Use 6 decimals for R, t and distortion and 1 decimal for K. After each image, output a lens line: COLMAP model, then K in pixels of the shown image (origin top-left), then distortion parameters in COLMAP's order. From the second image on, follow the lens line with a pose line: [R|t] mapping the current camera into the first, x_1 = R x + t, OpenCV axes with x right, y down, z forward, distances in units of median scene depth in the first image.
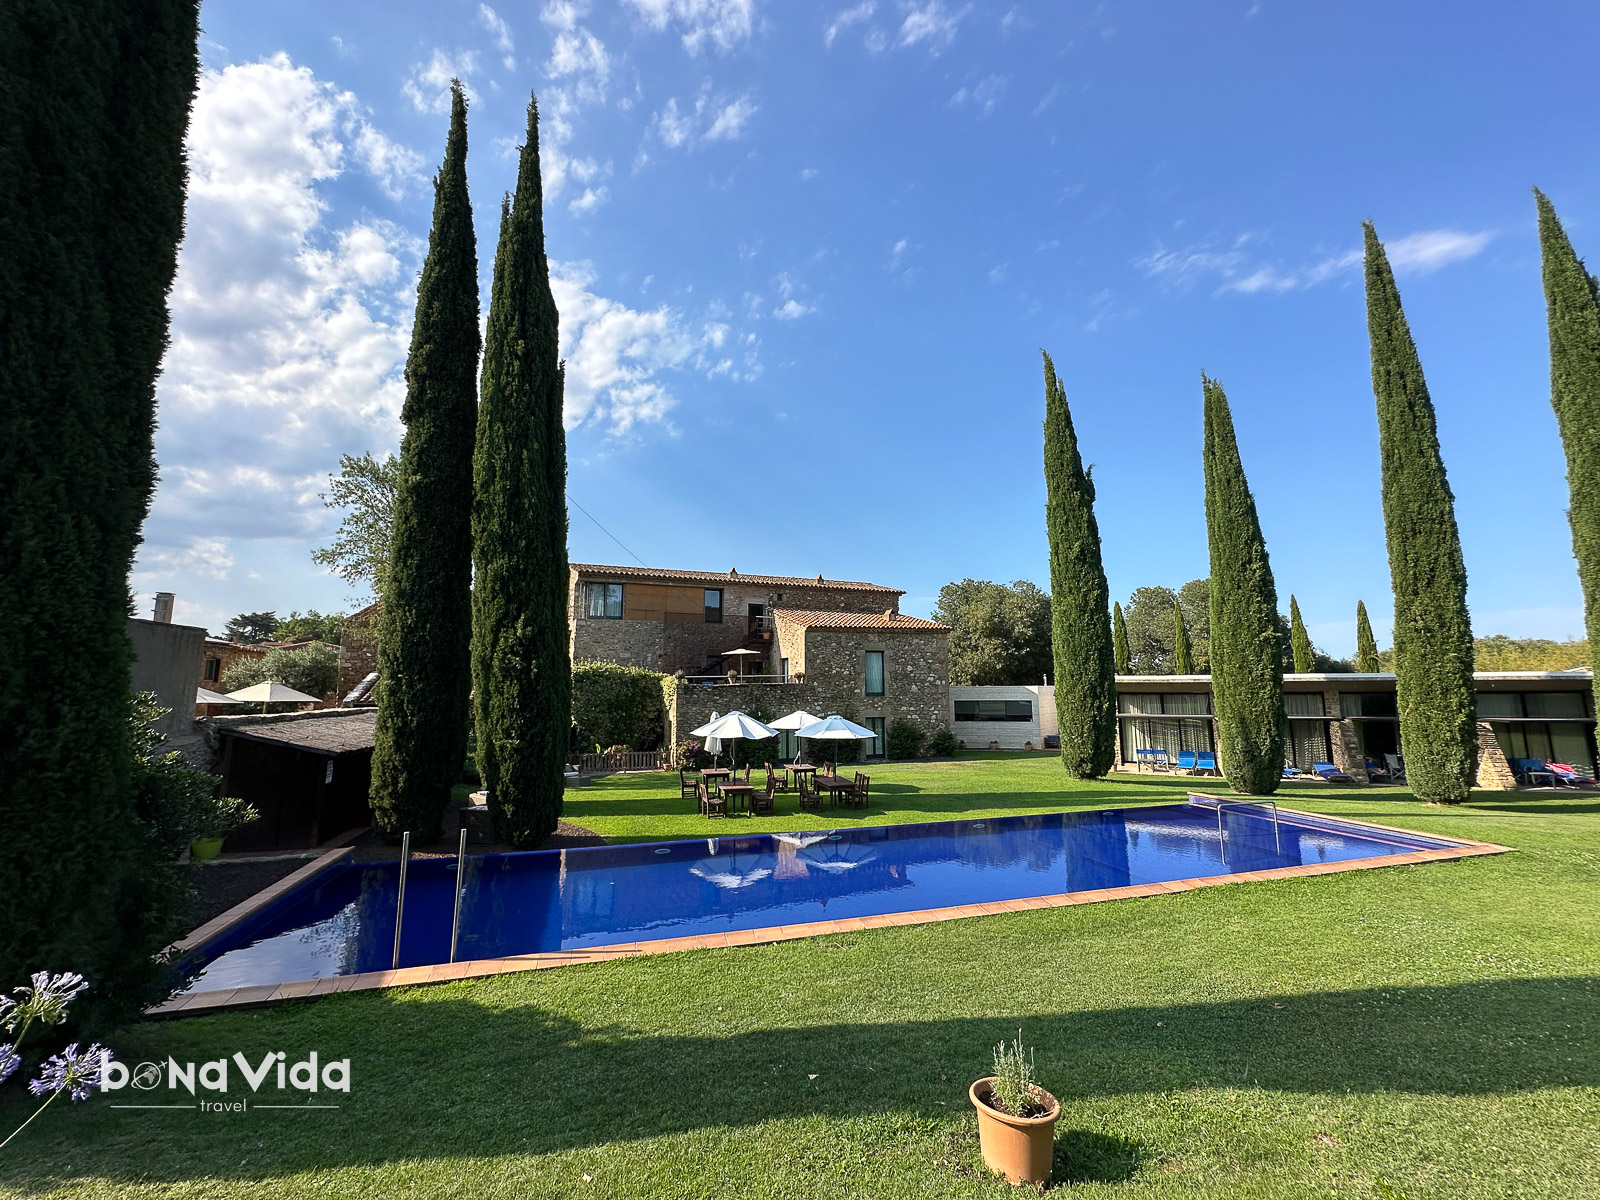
lens RADIAL K [[640.3, 0, 798.1], [0, 640.3, 594.9], [0, 0, 1]] dist [-0.001798, -0.000115]
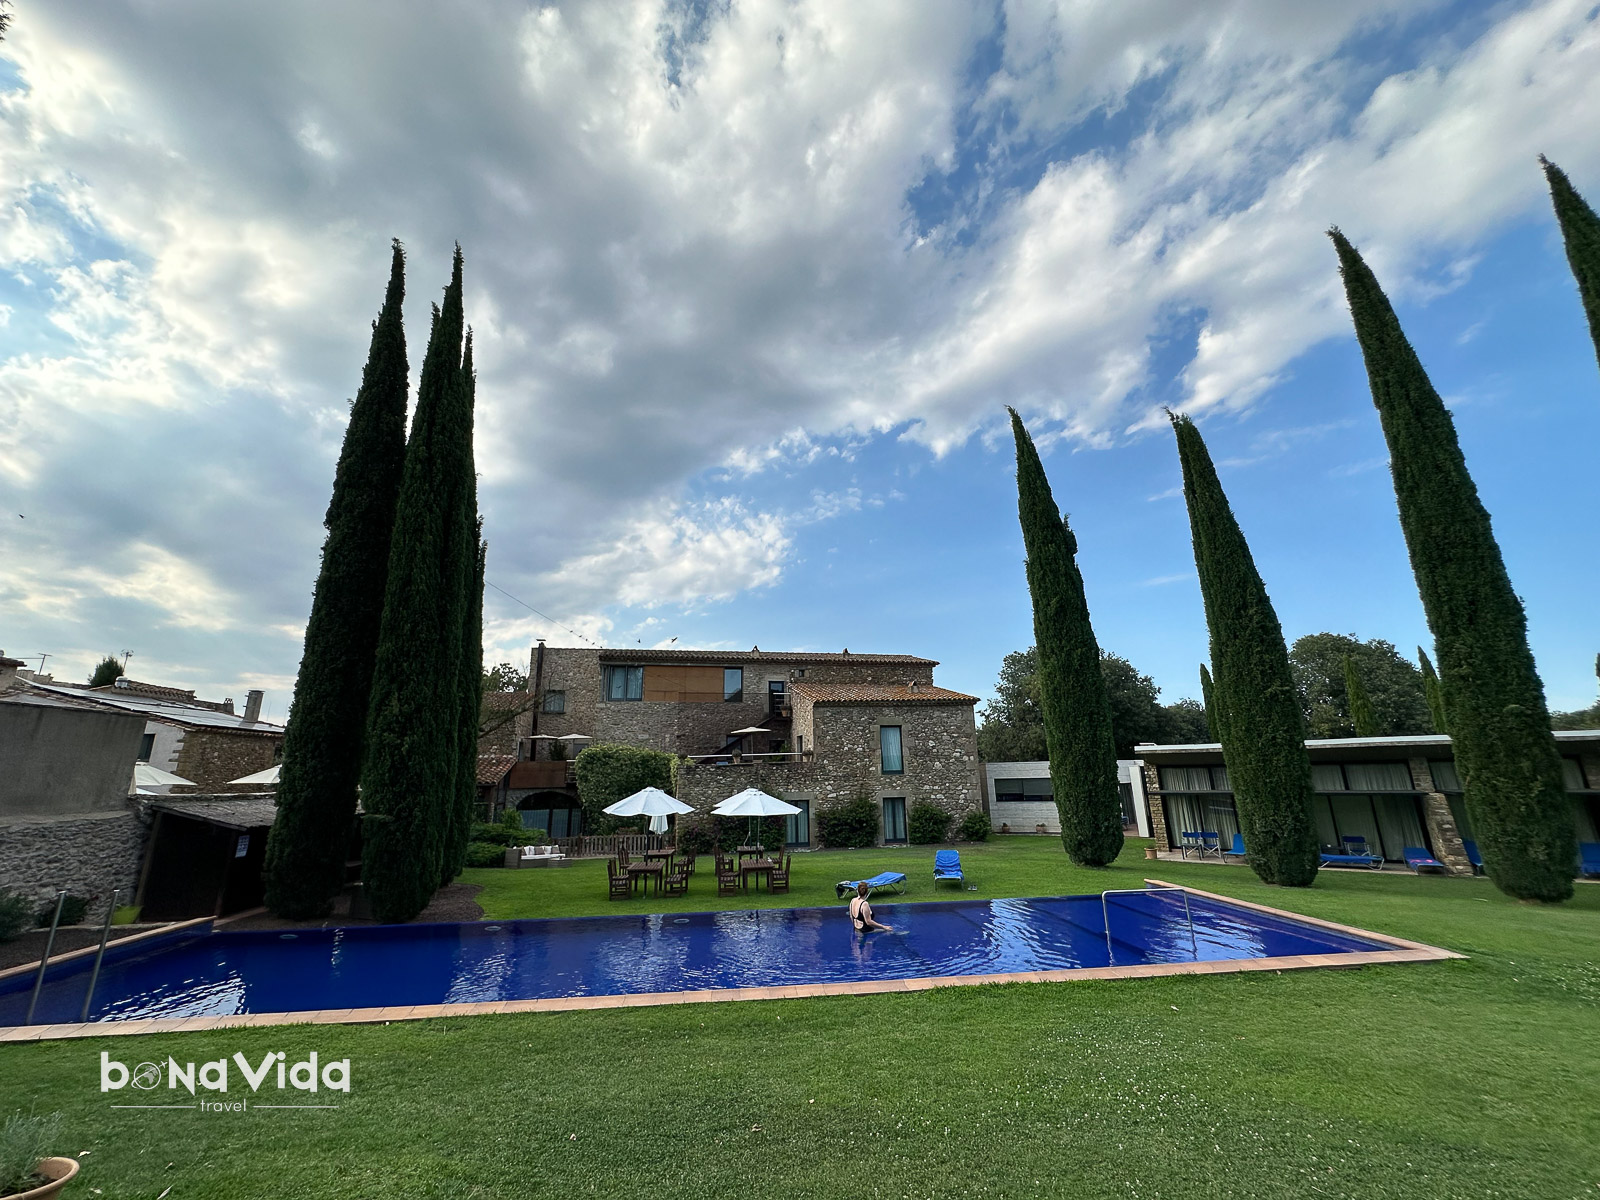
lens RADIAL K [[640.3, 0, 798.1], [0, 640.3, 594.9], [0, 0, 1]] dist [-0.001798, -0.000115]
pose [[0.983232, -0.062395, -0.171355, 0.262533], [0.040288, 0.990750, -0.129585, 0.021021], [0.177855, 0.120508, 0.976650, 0.035834]]
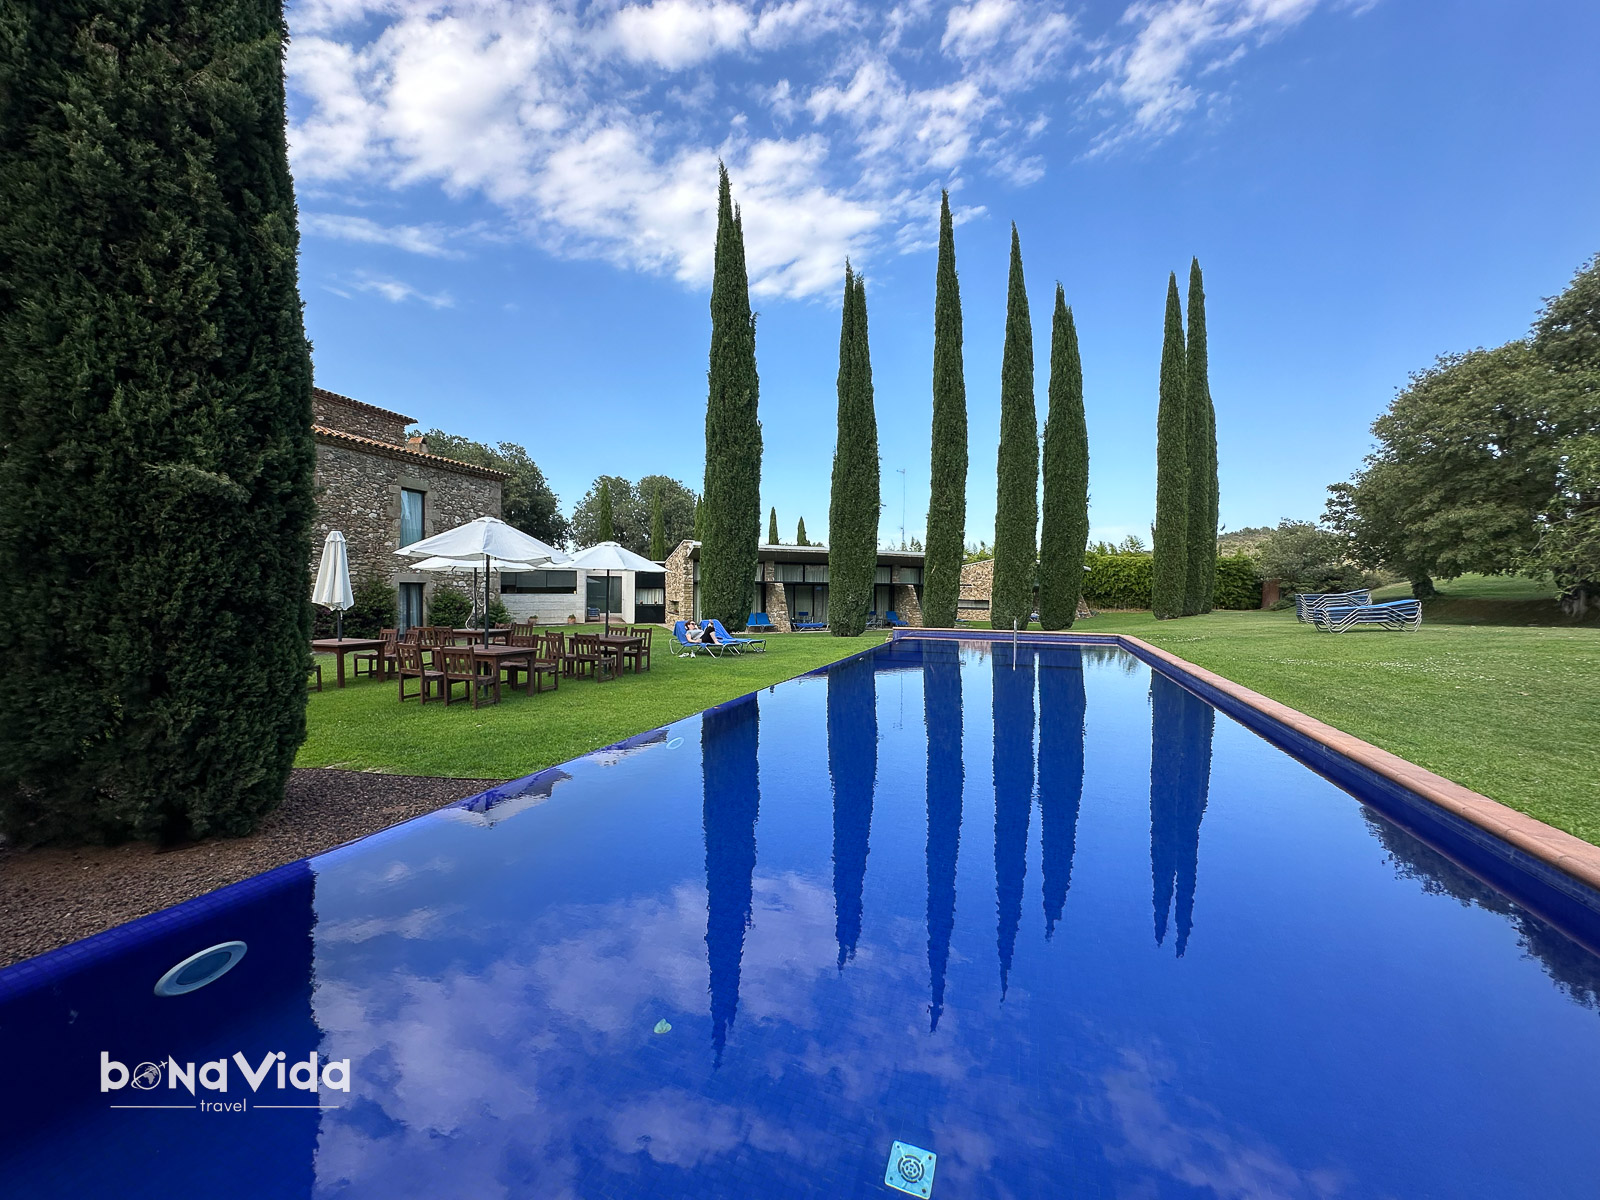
lens RADIAL K [[640.3, 0, 798.1], [0, 640.3, 594.9], [0, 0, 1]] dist [-0.001798, -0.000115]
pose [[0.596207, 0.001422, 0.802830, -0.315170], [-0.127172, 0.987540, 0.092693, 0.136373], [-0.792695, -0.157362, 0.588959, 0.387881]]
